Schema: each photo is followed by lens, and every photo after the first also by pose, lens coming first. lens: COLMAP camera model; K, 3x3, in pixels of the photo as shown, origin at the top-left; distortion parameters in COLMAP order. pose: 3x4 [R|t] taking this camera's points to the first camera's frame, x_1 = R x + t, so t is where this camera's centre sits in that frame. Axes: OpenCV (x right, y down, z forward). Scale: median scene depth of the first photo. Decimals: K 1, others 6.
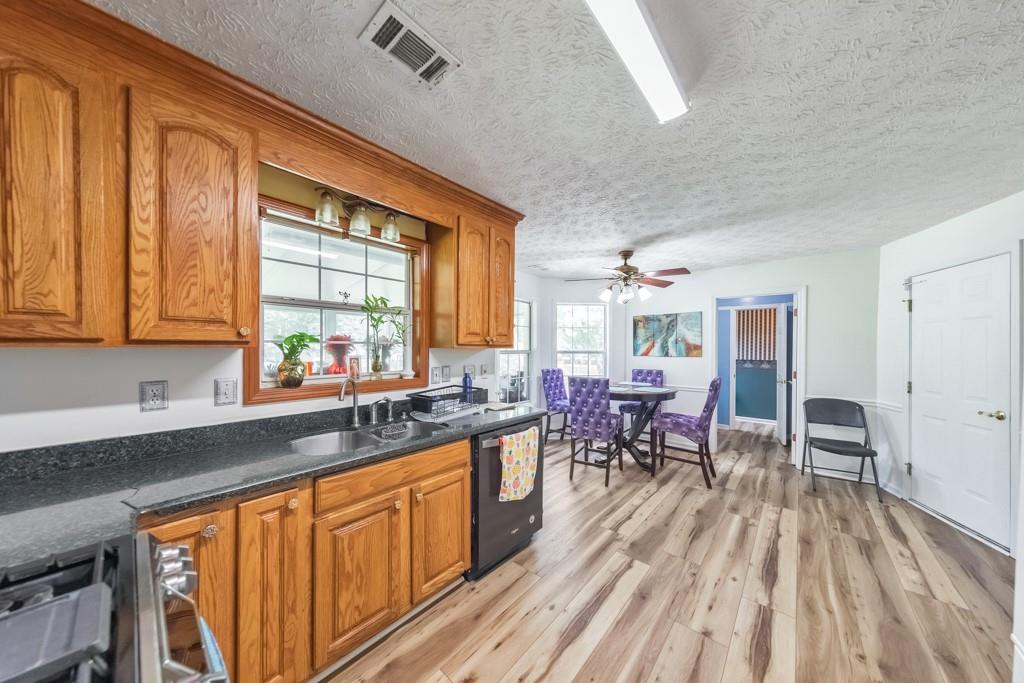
lens RADIAL K [[327.1, 0, 509.4], [0, 327.1, 347.3], [0, 0, 1]] dist [-0.001954, -0.000223]
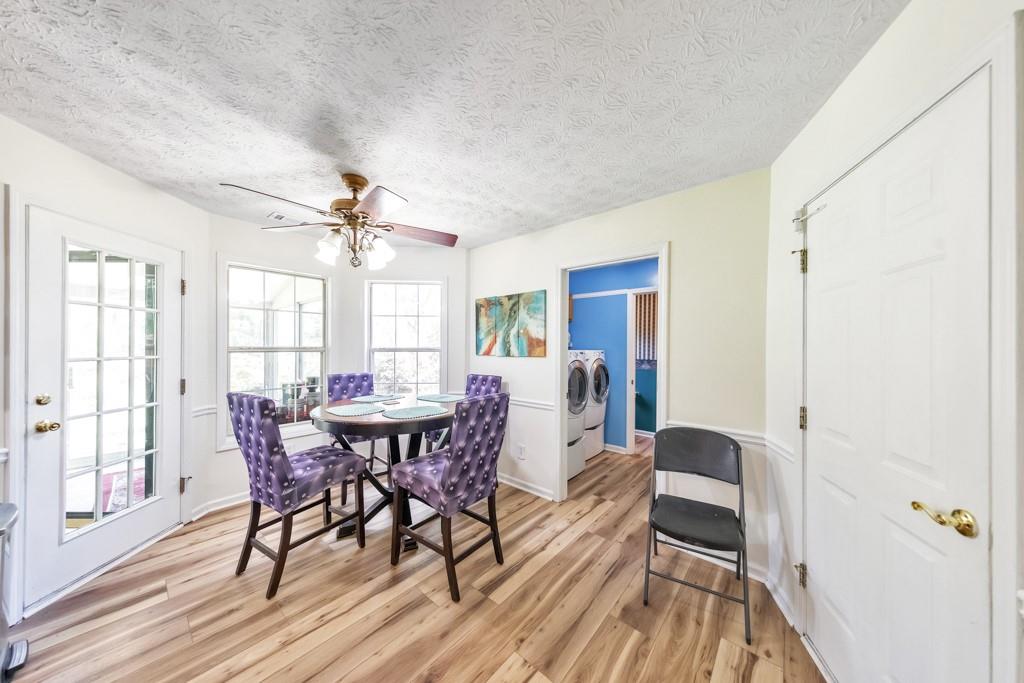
lens RADIAL K [[327.1, 0, 516.5], [0, 327.1, 343.9], [0, 0, 1]] dist [-0.001954, -0.000223]
pose [[0.999532, 0.003530, 0.030397, 0.592113], [-0.003274, 0.999959, -0.008457, 0.009791], [-0.030426, 0.008353, 0.999502, 0.386302]]
